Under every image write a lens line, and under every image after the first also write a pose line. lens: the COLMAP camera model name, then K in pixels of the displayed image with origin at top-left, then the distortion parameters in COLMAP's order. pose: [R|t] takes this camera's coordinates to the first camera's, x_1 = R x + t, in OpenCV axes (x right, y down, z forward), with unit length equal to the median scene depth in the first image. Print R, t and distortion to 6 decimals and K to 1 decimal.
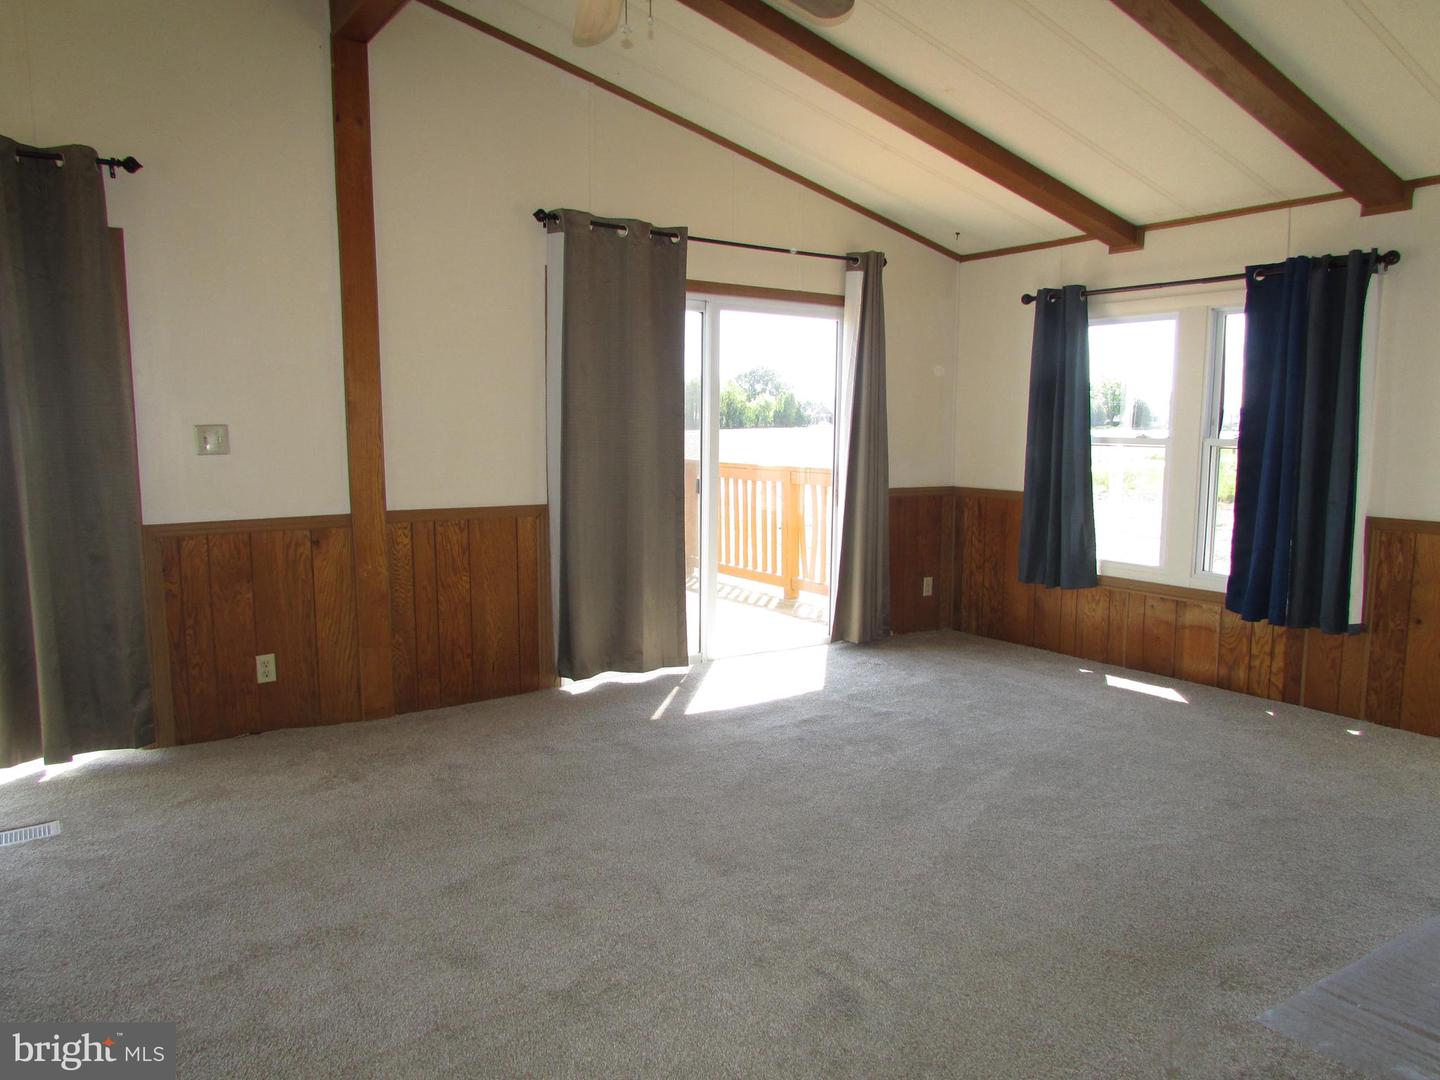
lens RADIAL K [[1044.5, 0, 717.4], [0, 1044.5, 538.5], [0, 0, 1]] dist [-0.004851, 0.004202]
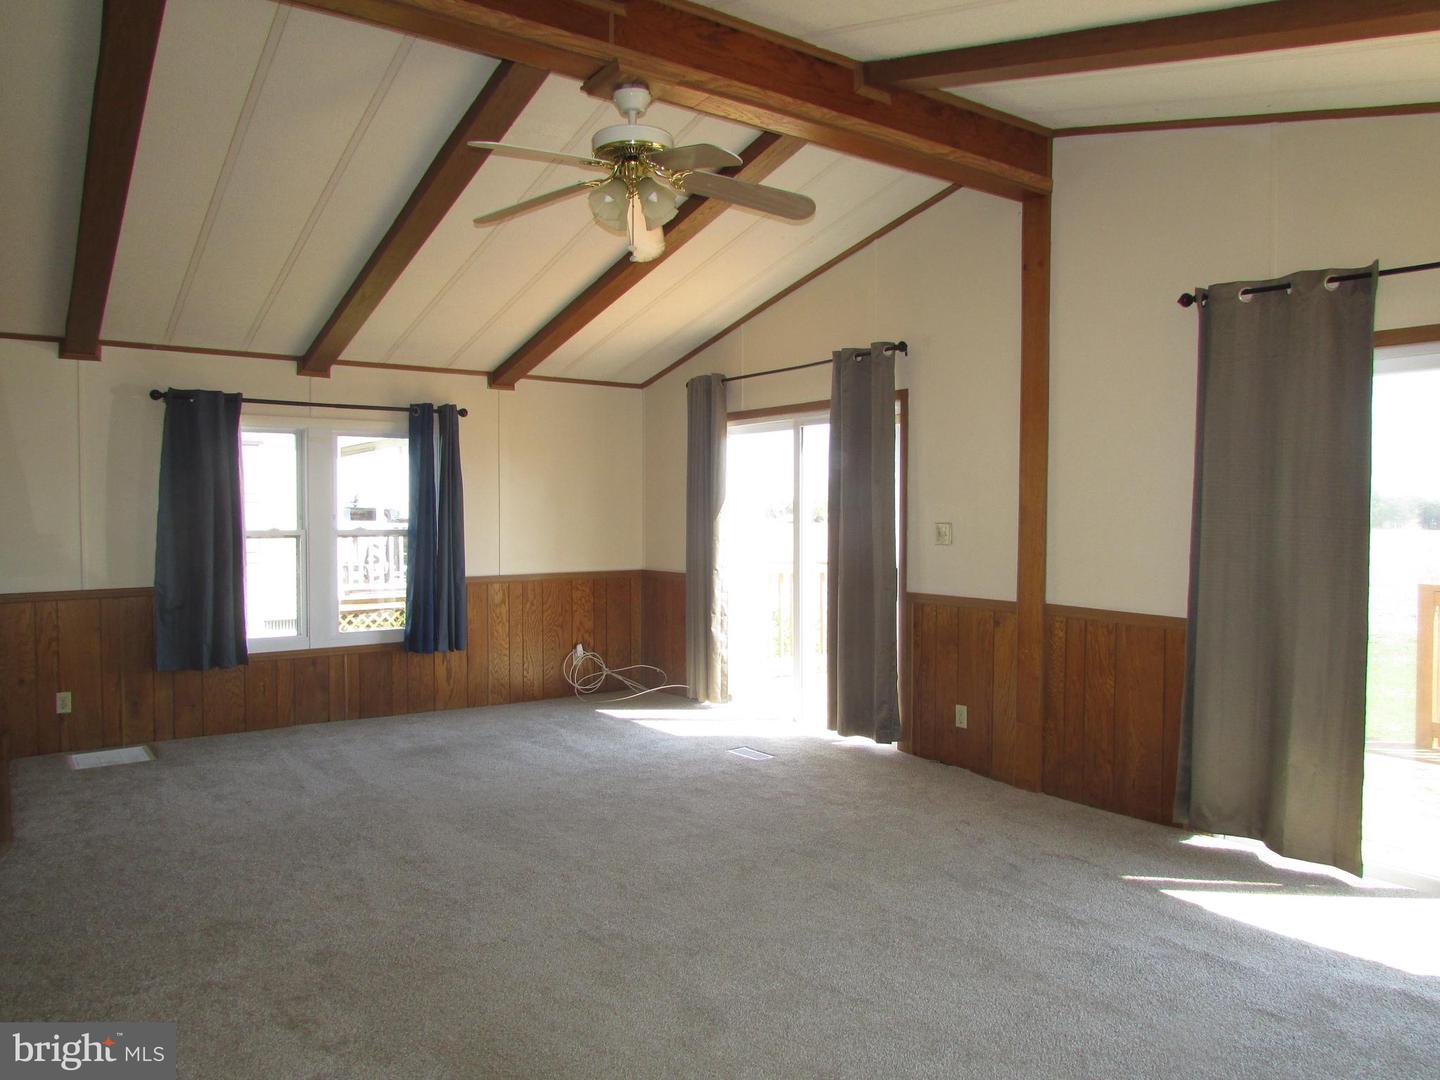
lens RADIAL K [[1044.5, 0, 717.4], [0, 1044.5, 538.5], [0, 0, 1]] dist [-0.004851, 0.004202]
pose [[0.014639, 0.029578, -0.999455, 0.717104], [-0.119793, 0.992415, 0.027615, -0.077171], [0.992691, 0.119324, 0.018071, 0.584317]]
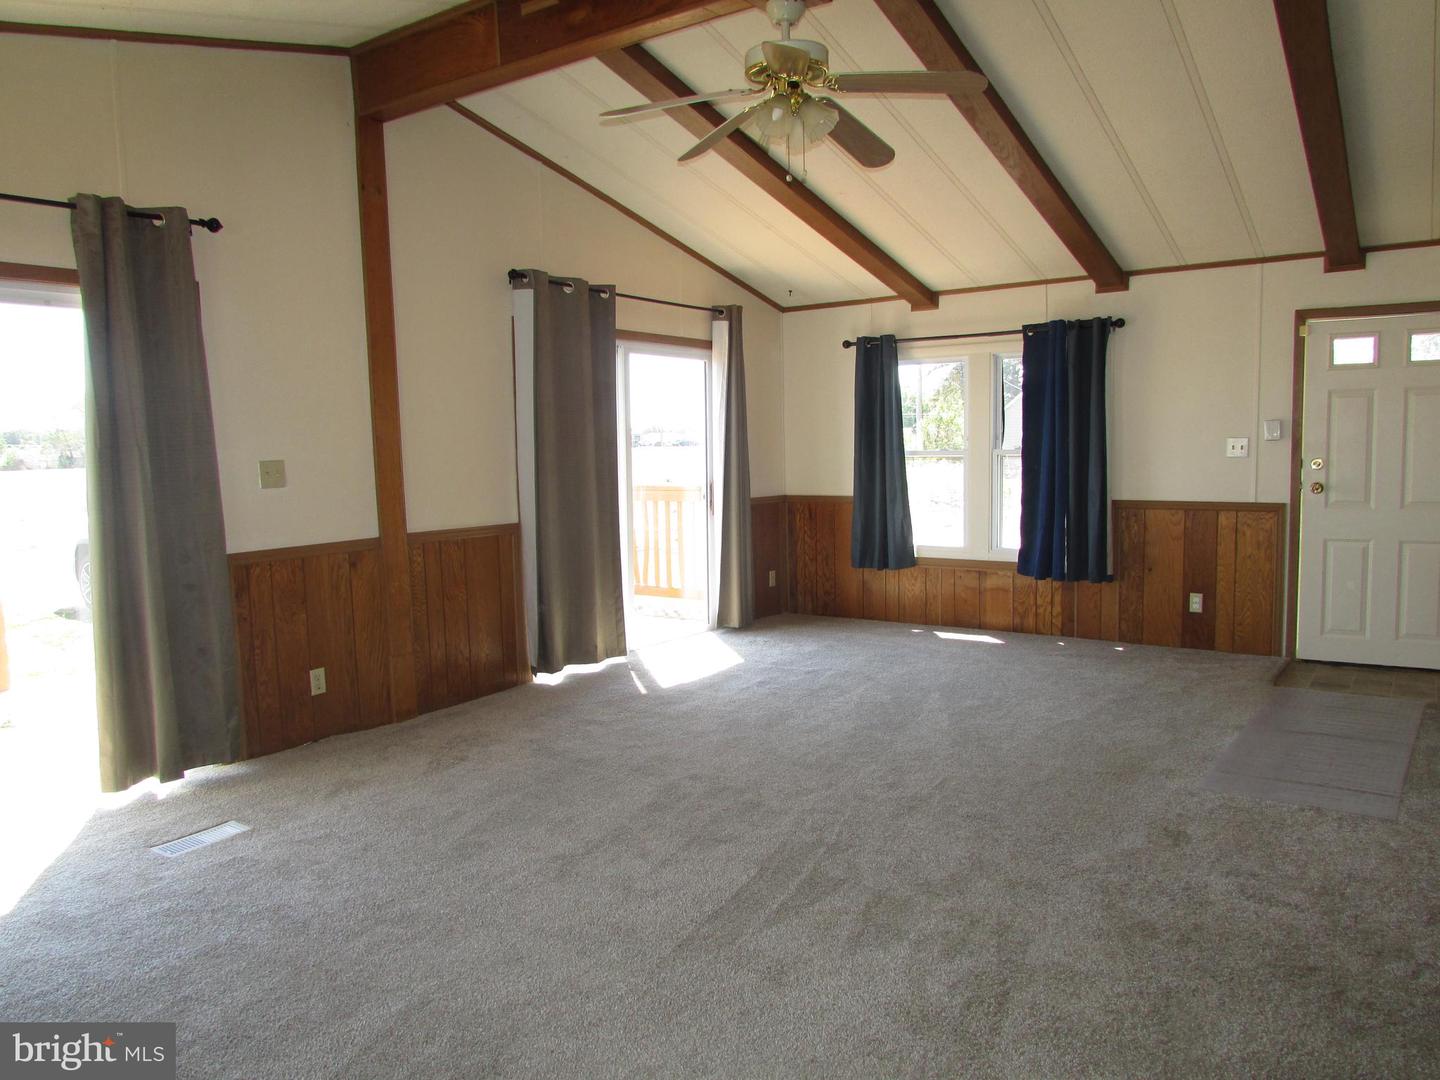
lens RADIAL K [[1044.5, 0, 717.4], [0, 1044.5, 538.5], [0, 0, 1]] dist [-0.004851, 0.004202]
pose [[0.937563, -0.056356, 0.343219, -0.360068], [0.064400, 0.997851, -0.012075, 0.013332], [-0.341801, 0.033425, 0.939178, -0.155770]]
